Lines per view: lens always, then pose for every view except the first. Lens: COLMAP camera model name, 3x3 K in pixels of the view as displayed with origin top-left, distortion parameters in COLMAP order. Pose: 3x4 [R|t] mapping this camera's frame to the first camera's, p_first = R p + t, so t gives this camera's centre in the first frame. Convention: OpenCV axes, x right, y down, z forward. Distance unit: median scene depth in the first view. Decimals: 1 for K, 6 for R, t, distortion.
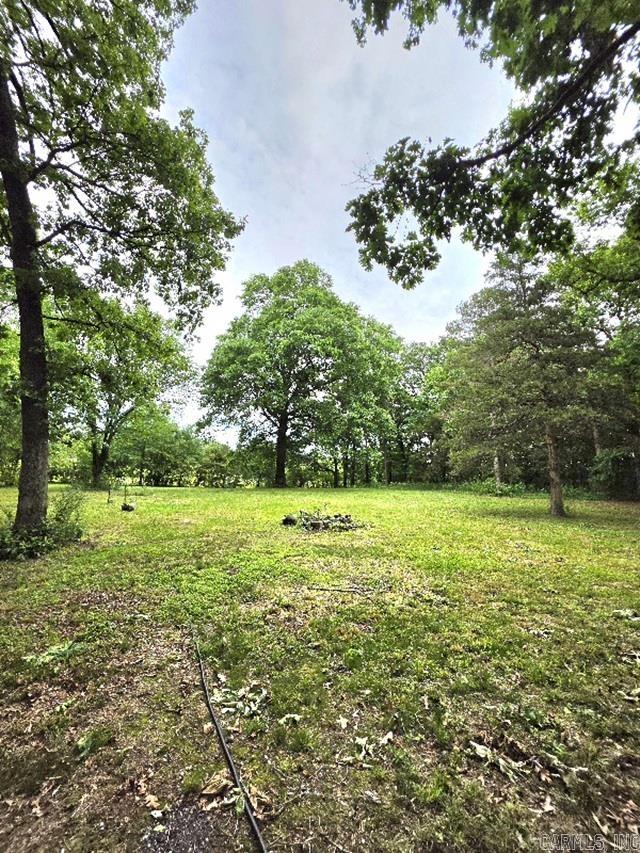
lens RADIAL K [[345.0, 0, 320.7], [0, 345.0, 423.8], [0, 0, 1]] dist [-0.005617, -0.000160]
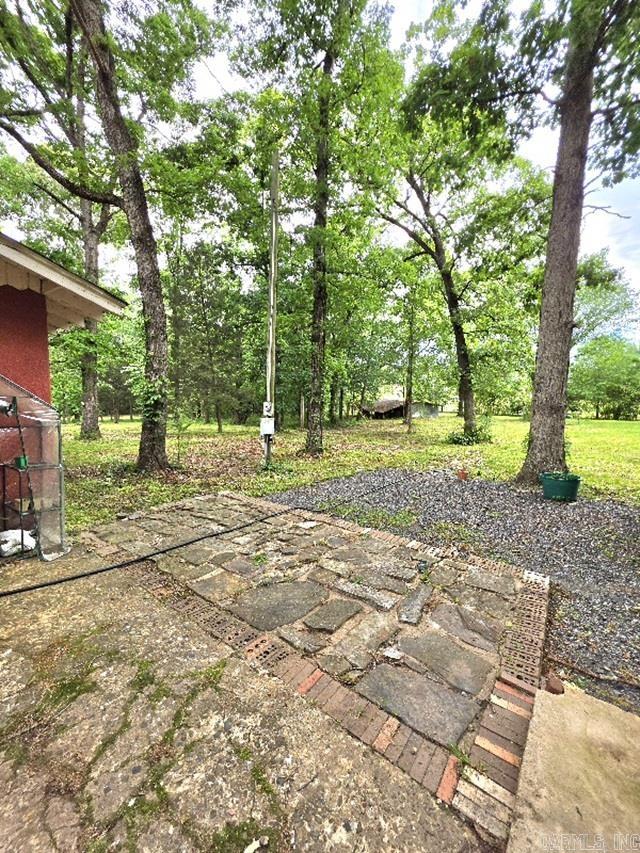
lens RADIAL K [[345.0, 0, 320.7], [0, 345.0, 423.8], [0, 0, 1]] dist [-0.005617, -0.000160]
pose [[0.342386, 0.018732, -0.939373, 0.194111], [0.155649, 0.984856, 0.076371, -0.016051], [0.926577, -0.172361, 0.334285, -0.132623]]
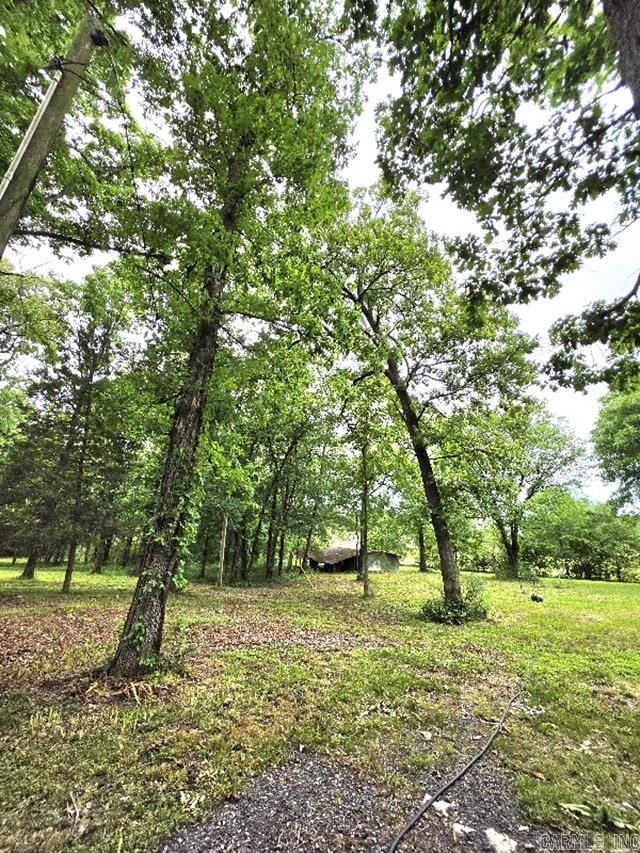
lens RADIAL K [[345.0, 0, 320.7], [0, 345.0, 423.8], [0, 0, 1]] dist [-0.005617, -0.000160]
pose [[0.463270, -0.330565, -0.822258, 0.075713], [0.121643, 0.942766, -0.310477, -0.006901], [0.877829, 0.043813, 0.476966, -0.050136]]
